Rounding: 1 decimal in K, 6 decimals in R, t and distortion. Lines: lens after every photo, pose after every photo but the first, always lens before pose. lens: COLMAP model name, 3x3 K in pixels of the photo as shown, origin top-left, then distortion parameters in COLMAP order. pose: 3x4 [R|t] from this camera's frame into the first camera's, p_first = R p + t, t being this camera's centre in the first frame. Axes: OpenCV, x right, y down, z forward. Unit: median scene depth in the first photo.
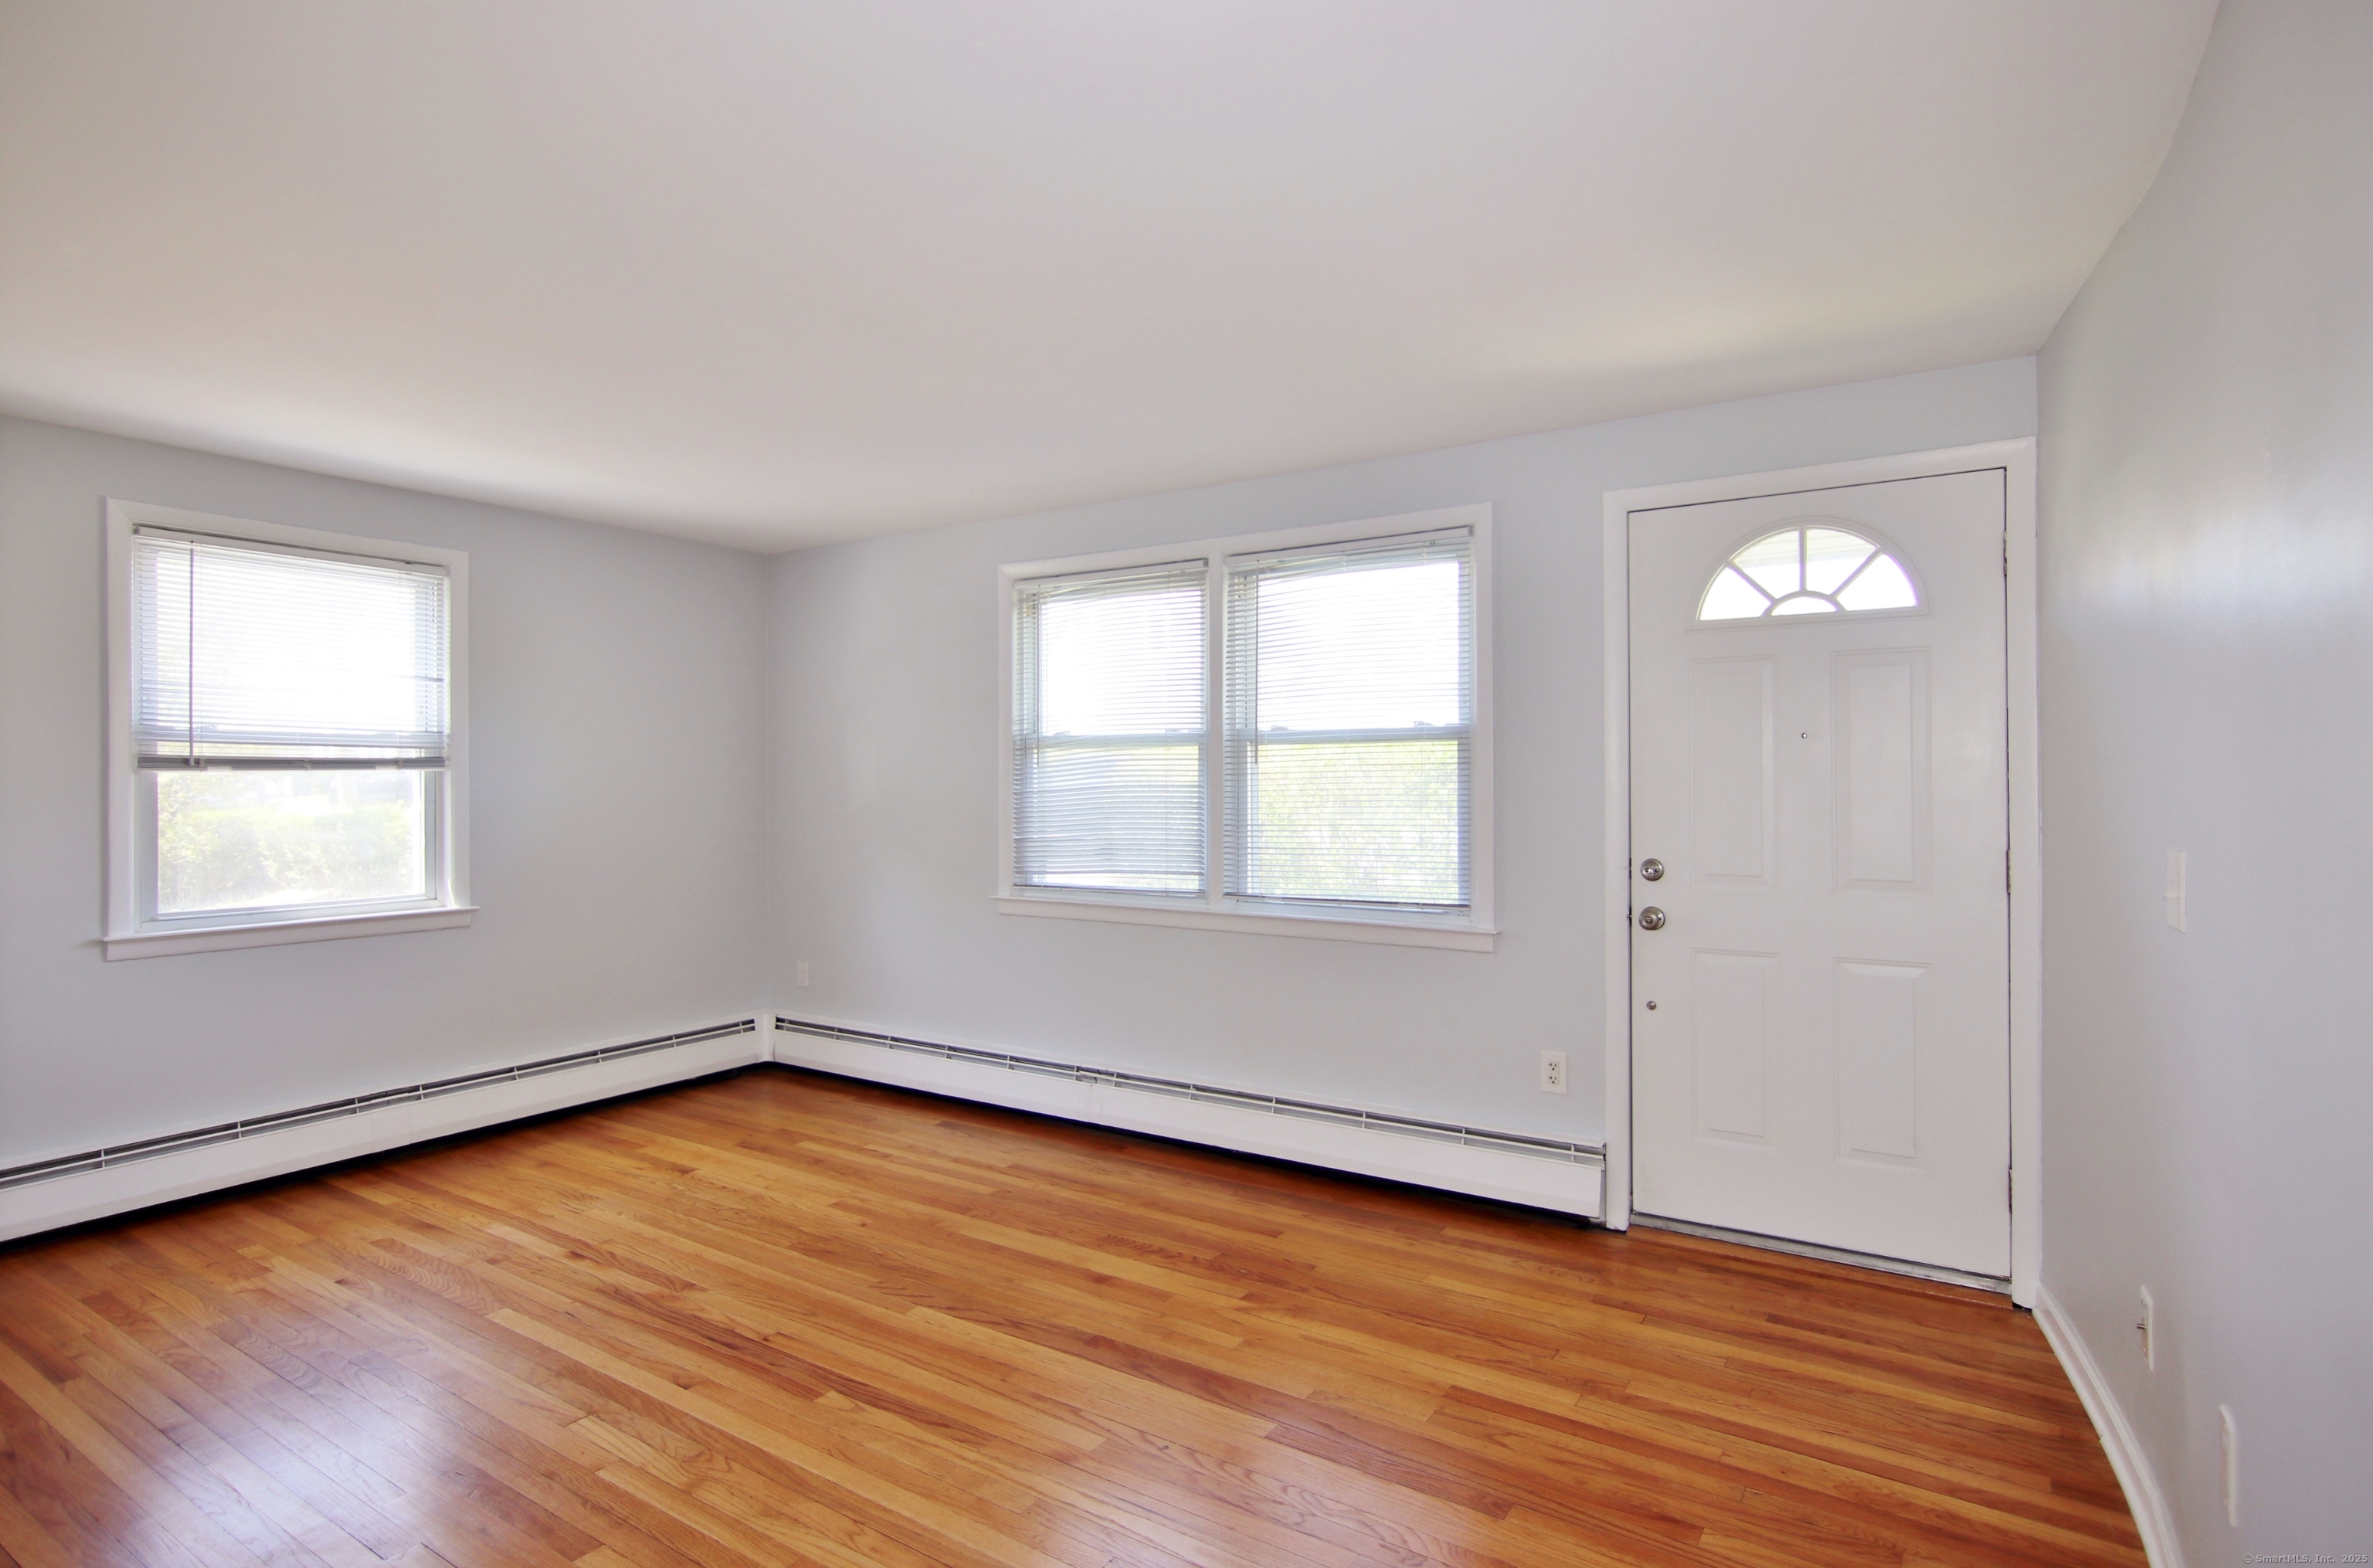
lens RADIAL K [[1212.3, 0, 1184.3], [0, 1212.3, 753.5], [0, 0, 1]] dist [-0.001414, 0.000270]
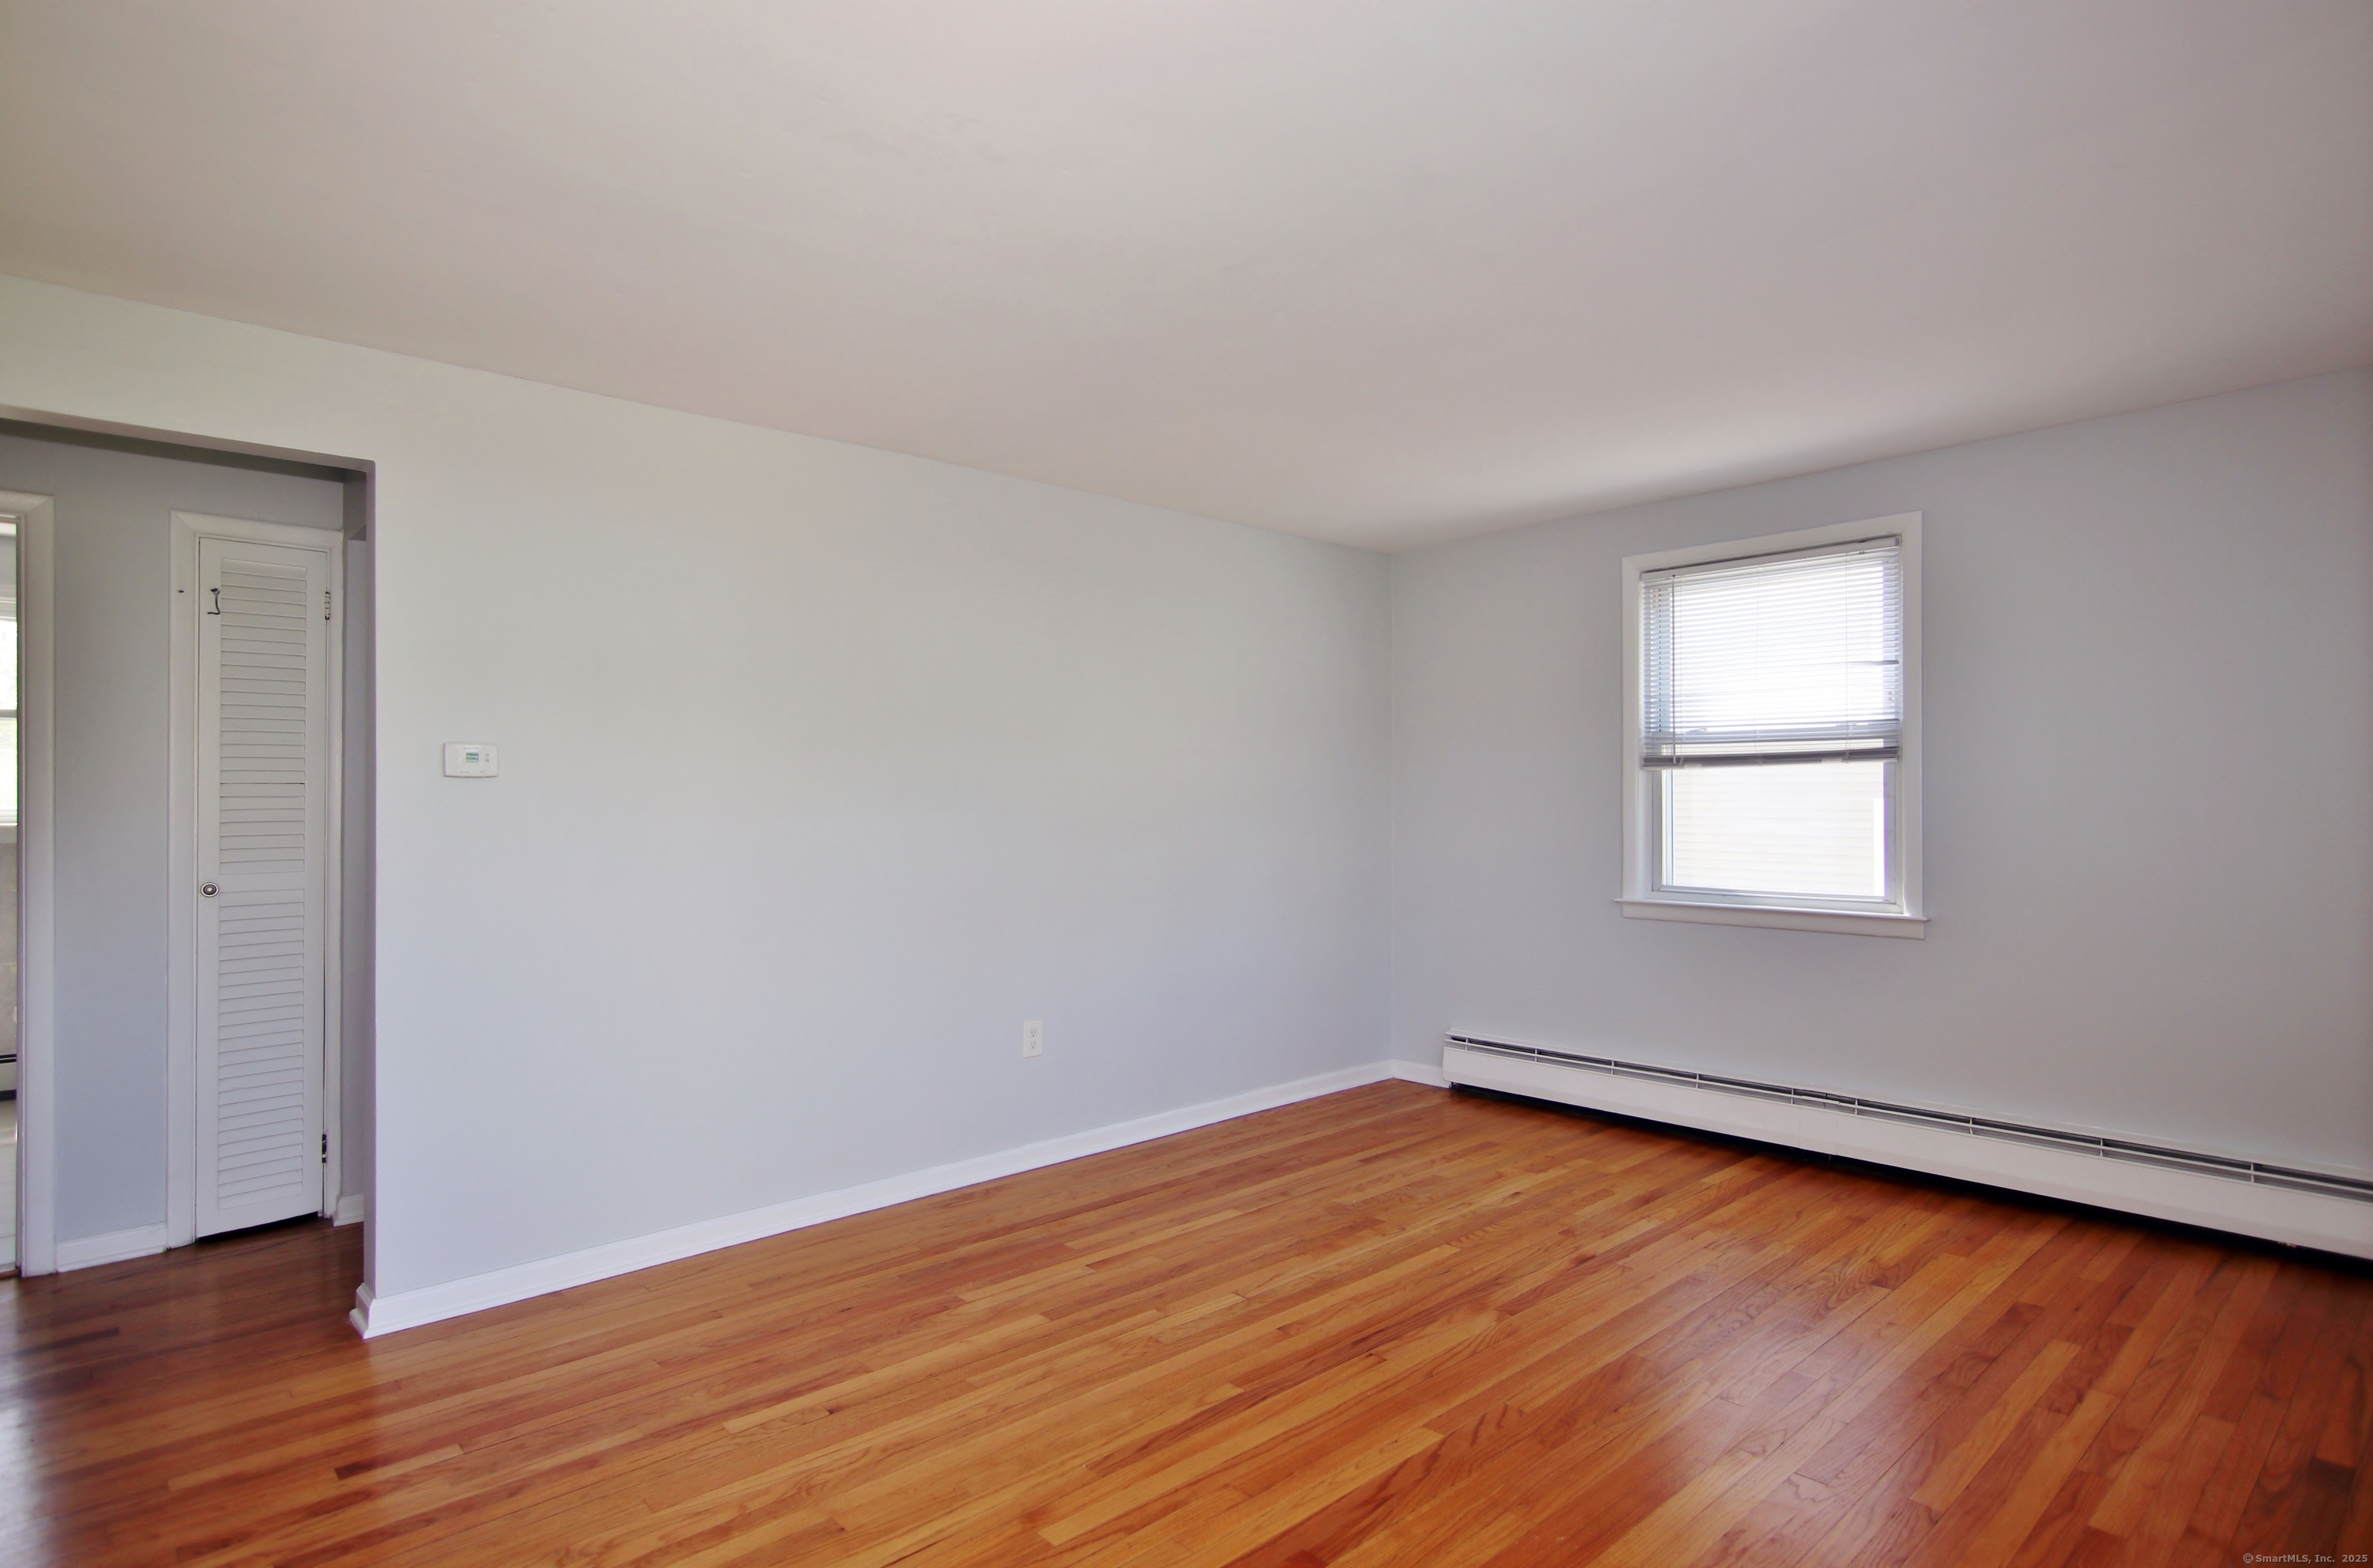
lens RADIAL K [[1258.0, 0, 1220.7], [0, 1258.0, 795.0], [0, 0, 1]] dist [0.001123, 0.000278]
pose [[-0.234625, 0.000815, -0.972086, 0.482587], [0.025536, 0.999660, -0.005325, 0.036101], [0.971751, -0.026073, -0.234566, 0.852756]]
